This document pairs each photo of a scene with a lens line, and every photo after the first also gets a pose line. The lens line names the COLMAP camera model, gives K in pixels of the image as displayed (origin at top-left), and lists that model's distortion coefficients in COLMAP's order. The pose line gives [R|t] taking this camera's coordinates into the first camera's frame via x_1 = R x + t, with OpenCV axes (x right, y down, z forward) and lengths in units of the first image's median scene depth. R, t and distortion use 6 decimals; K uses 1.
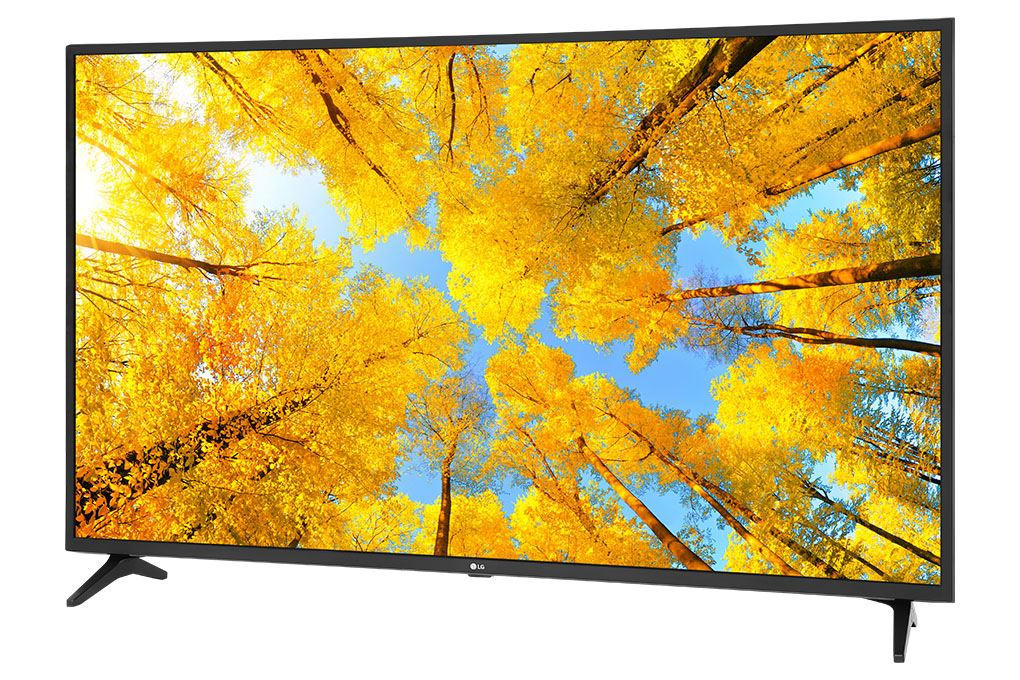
lens RADIAL K [[2067.3, 0, 510.0], [0, 2067.3, 339.9], [0, 0, 1]] dist [-0.003260, 0.000000]
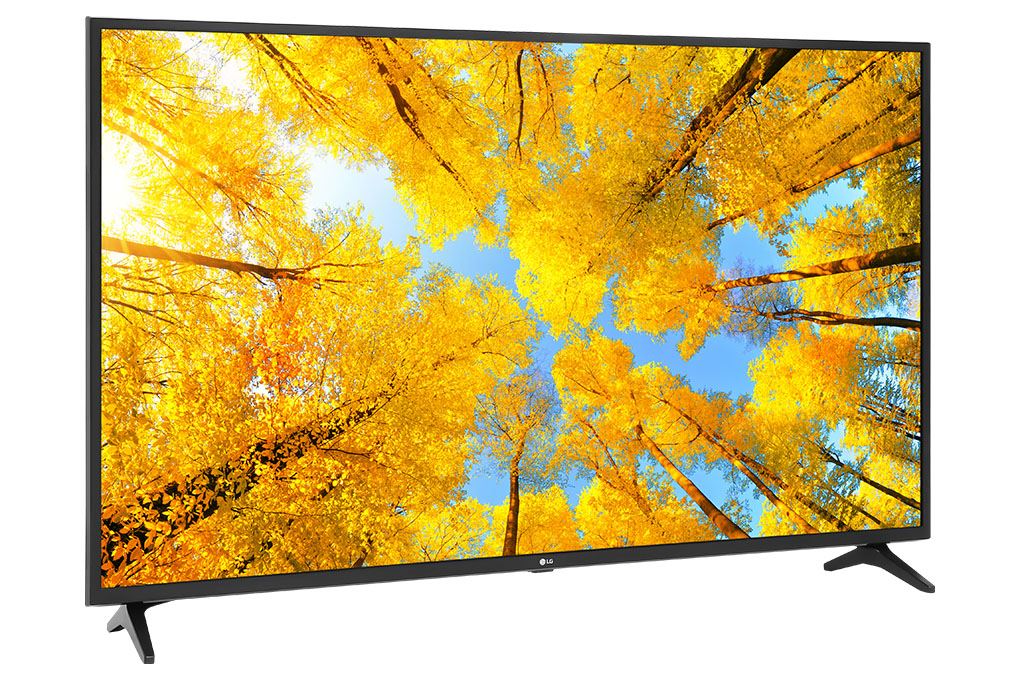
lens RADIAL K [[2067.3, 0, 510.0], [0, 2067.3, 339.8], [0, 0, 1]] dist [-0.003260, 0.000000]
pose [[0.753492, -0.045622, 0.655872, -0.686777], [0.044640, 0.998837, 0.018194, -0.017338], [-0.655940, 0.015569, 0.754653, 0.253595]]
